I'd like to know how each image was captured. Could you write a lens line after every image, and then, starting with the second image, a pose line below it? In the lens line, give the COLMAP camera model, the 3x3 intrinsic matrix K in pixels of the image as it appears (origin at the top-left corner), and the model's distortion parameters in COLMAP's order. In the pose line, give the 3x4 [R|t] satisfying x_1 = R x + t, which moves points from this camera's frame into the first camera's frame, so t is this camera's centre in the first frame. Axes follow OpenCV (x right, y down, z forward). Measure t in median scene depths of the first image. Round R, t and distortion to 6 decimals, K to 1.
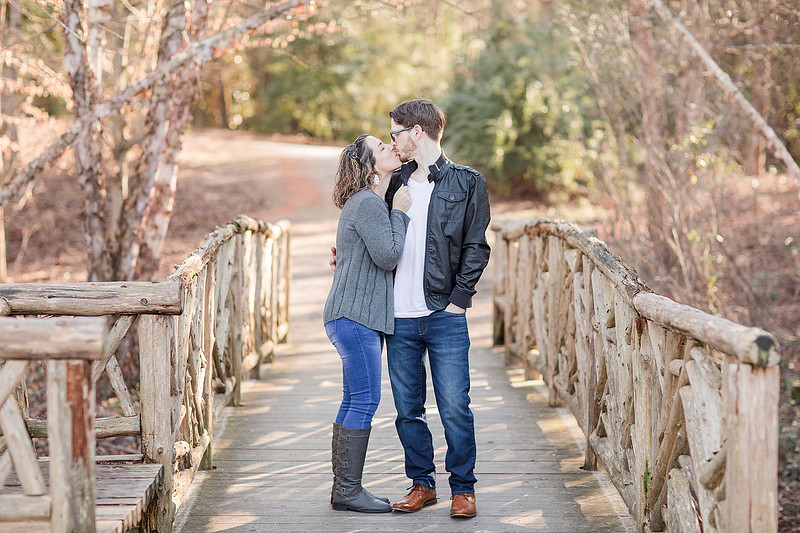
lens RADIAL K [[1973.7, 0, 400.0], [0, 1973.7, 266.5], [0, 0, 1]] dist [0.022566, 0.392002]
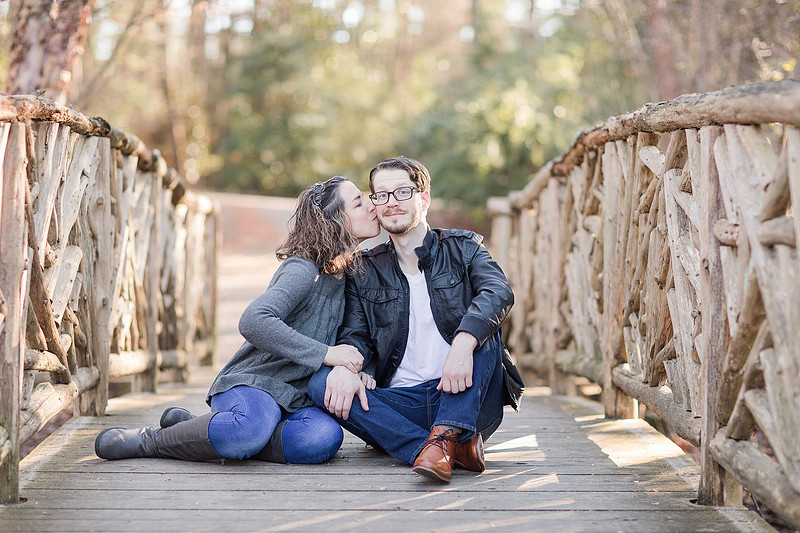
lens RADIAL K [[1973.7, 0, 400.0], [0, 1973.7, 266.5], [0, 0, 1]] dist [0.022566, 0.392002]
pose [[0.999881, 0.002966, 0.015168, 0.001333], [-0.002248, 0.998884, -0.047177, 0.050400], [-0.015291, 0.047137, 0.998771, 0.360165]]
